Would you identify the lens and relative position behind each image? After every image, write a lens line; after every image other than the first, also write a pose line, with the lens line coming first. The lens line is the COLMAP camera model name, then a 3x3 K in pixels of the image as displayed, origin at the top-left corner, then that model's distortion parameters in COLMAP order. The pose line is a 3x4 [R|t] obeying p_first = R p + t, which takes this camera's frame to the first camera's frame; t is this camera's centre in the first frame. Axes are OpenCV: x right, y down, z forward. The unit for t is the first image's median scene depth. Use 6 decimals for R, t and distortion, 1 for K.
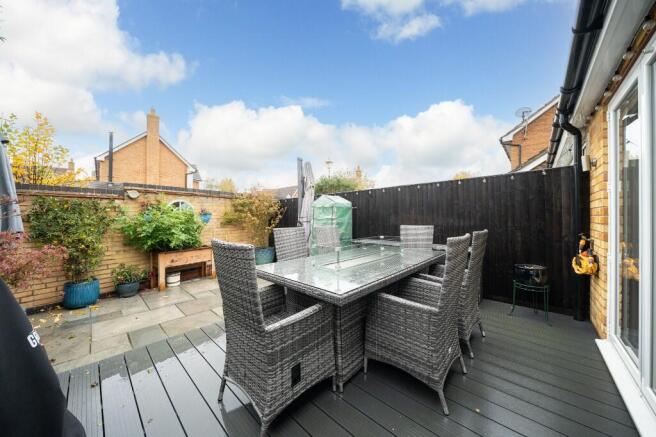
lens RADIAL K [[222.6, 0, 328.3], [0, 222.6, 217.1], [0, 0, 1]] dist [-0.007074, -0.000067]
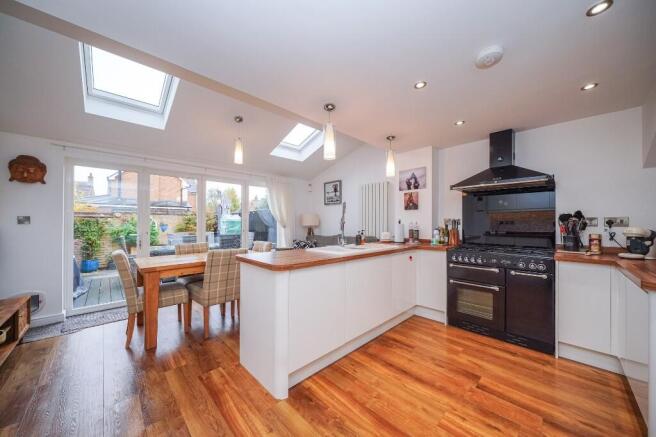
lens RADIAL K [[230.1, 0, 325.4], [0, 230.1, 222.1], [0, 0, 1]] dist [-0.000815, 0.000022]
pose [[0.997831, 0.000767, -0.065819, 0.936624], [-0.001471, 0.999942, -0.010646, -0.024299], [0.065807, 0.010720, 0.997775, -0.768699]]
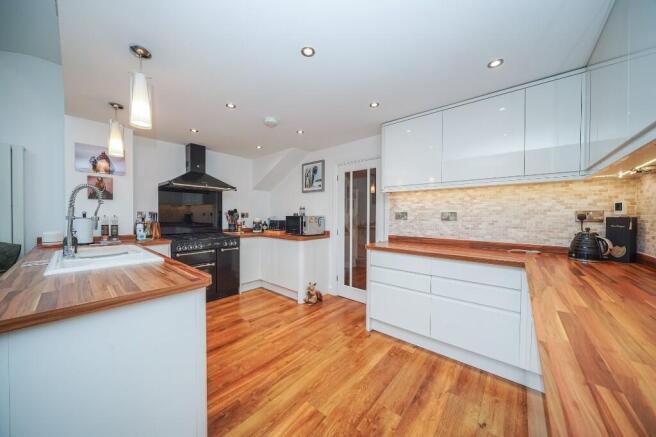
lens RADIAL K [[222.6, 0, 328.3], [0, 222.6, 217.1], [0, 0, 1]] dist [-0.007074, -0.000067]
pose [[-0.033755, -0.009064, 0.999389, 0.570613], [0.005025, 0.999945, 0.009238, -0.030305], [-0.999418, 0.005334, -0.033708, -0.541735]]
